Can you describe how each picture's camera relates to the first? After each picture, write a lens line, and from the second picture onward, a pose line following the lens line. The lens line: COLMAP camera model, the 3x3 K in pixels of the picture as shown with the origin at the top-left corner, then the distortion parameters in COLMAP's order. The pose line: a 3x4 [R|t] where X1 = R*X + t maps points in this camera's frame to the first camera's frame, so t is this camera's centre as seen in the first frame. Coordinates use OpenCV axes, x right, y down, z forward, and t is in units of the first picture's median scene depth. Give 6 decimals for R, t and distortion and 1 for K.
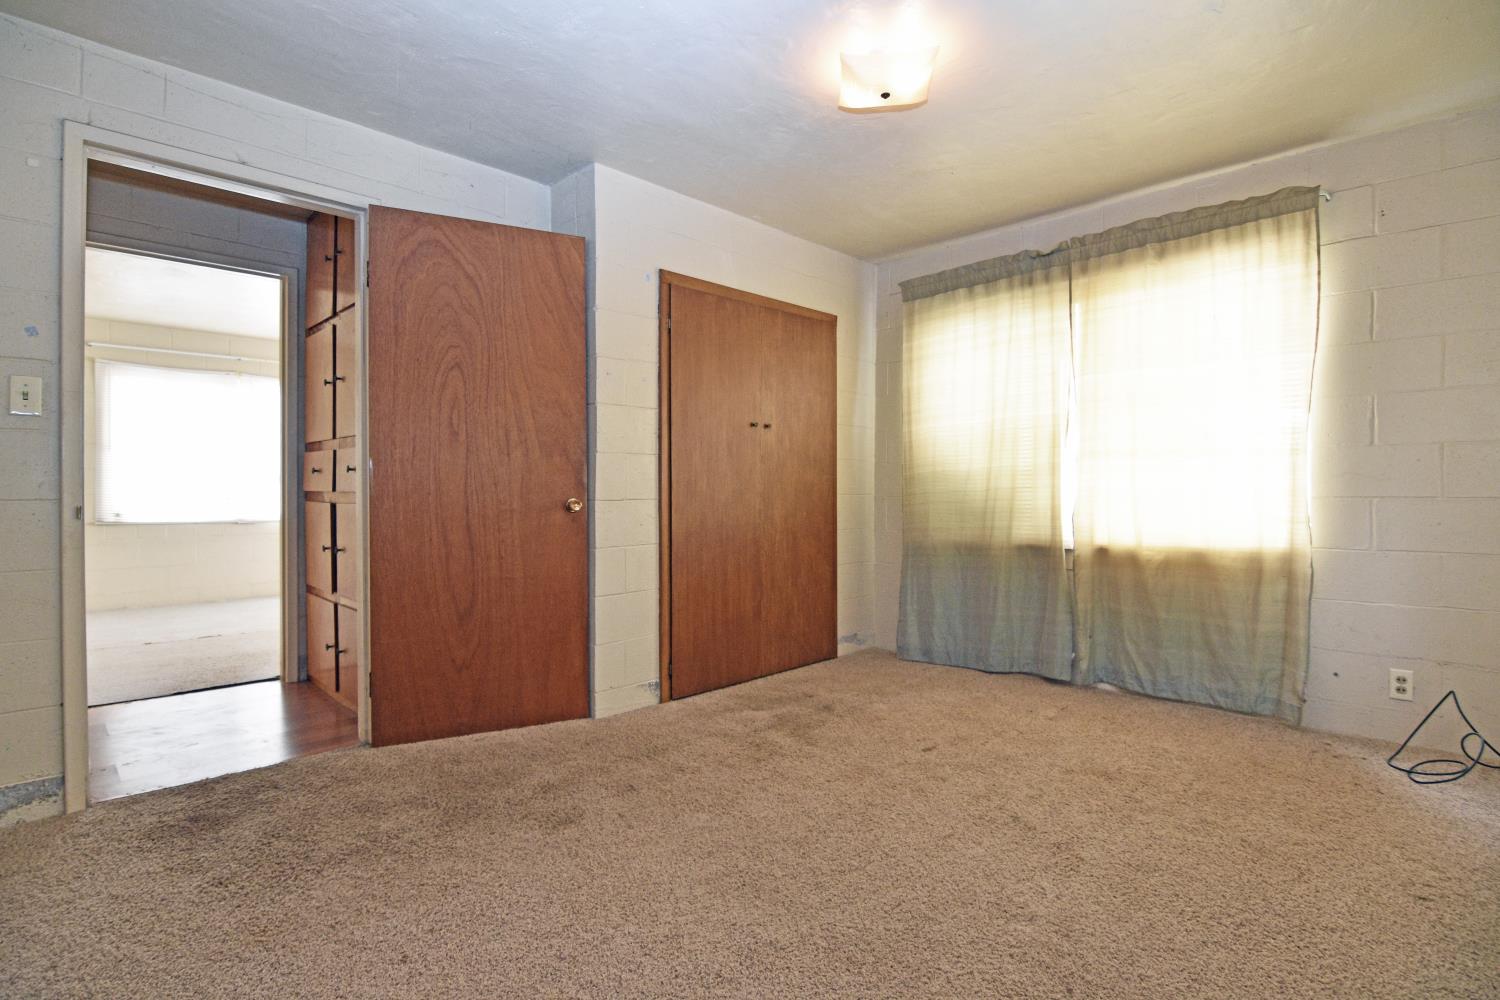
lens RADIAL K [[728.3, 0, 753.4], [0, 728.3, 492.7], [0, 0, 1]] dist [-0.010962, -0.013288]
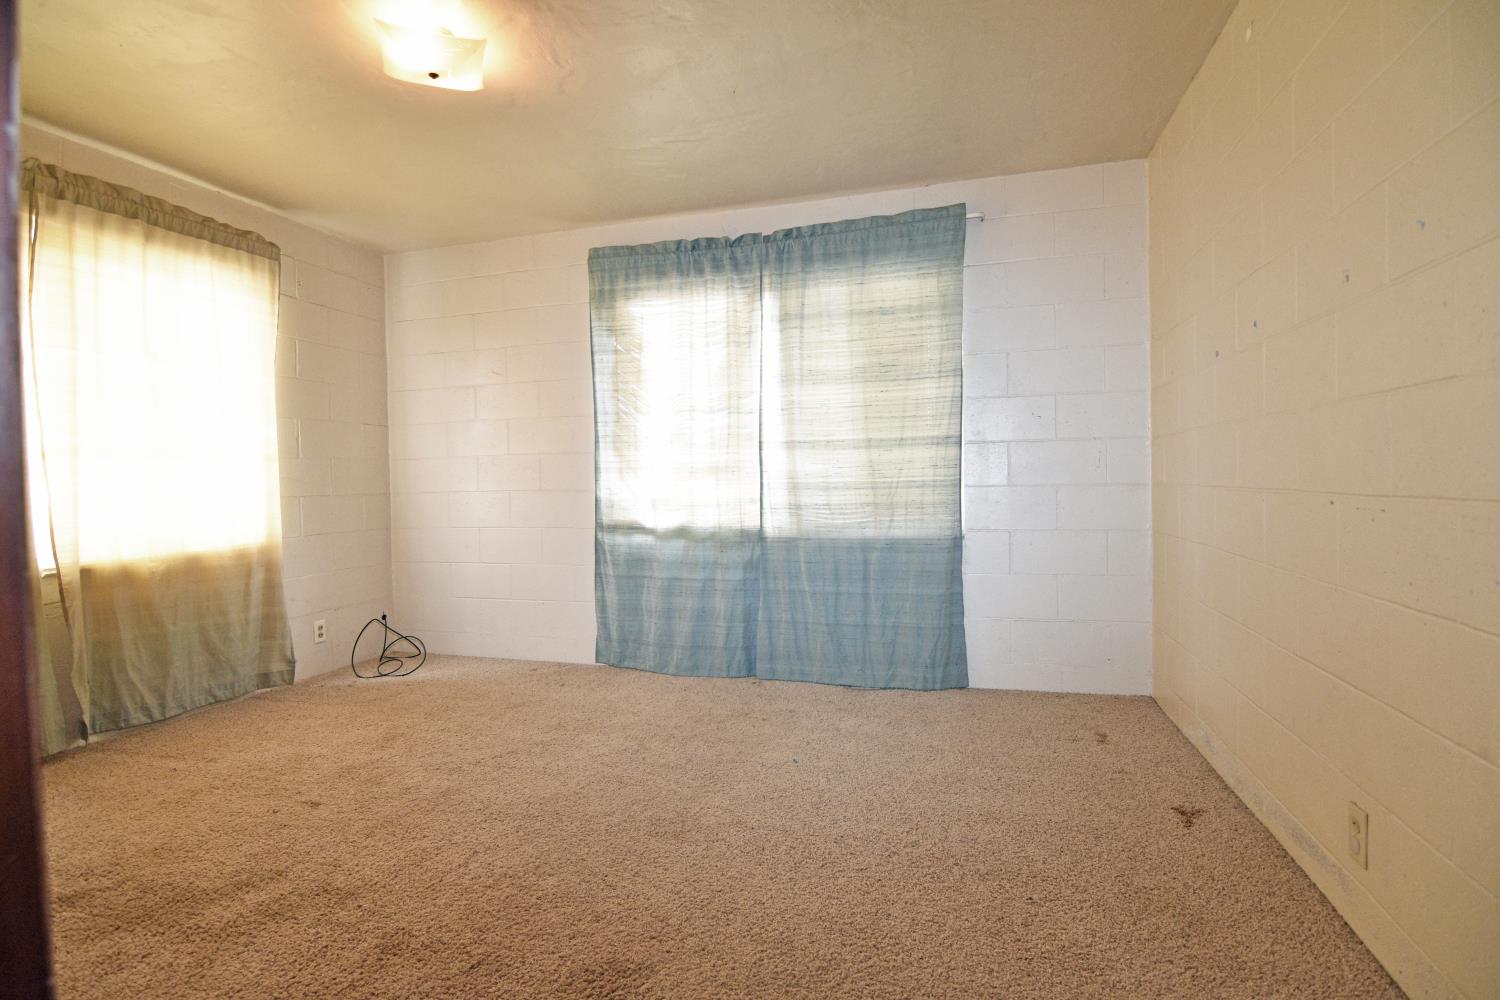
lens RADIAL K [[728.3, 0, 753.4], [0, 728.3, 492.7], [0, 0, 1]] dist [-0.010962, -0.013288]
pose [[-0.487265, -0.012251, 0.873168, -0.658707], [0.014395, 0.999653, 0.022058, -0.017173], [-0.873135, 0.023317, -0.486920, 0.855417]]
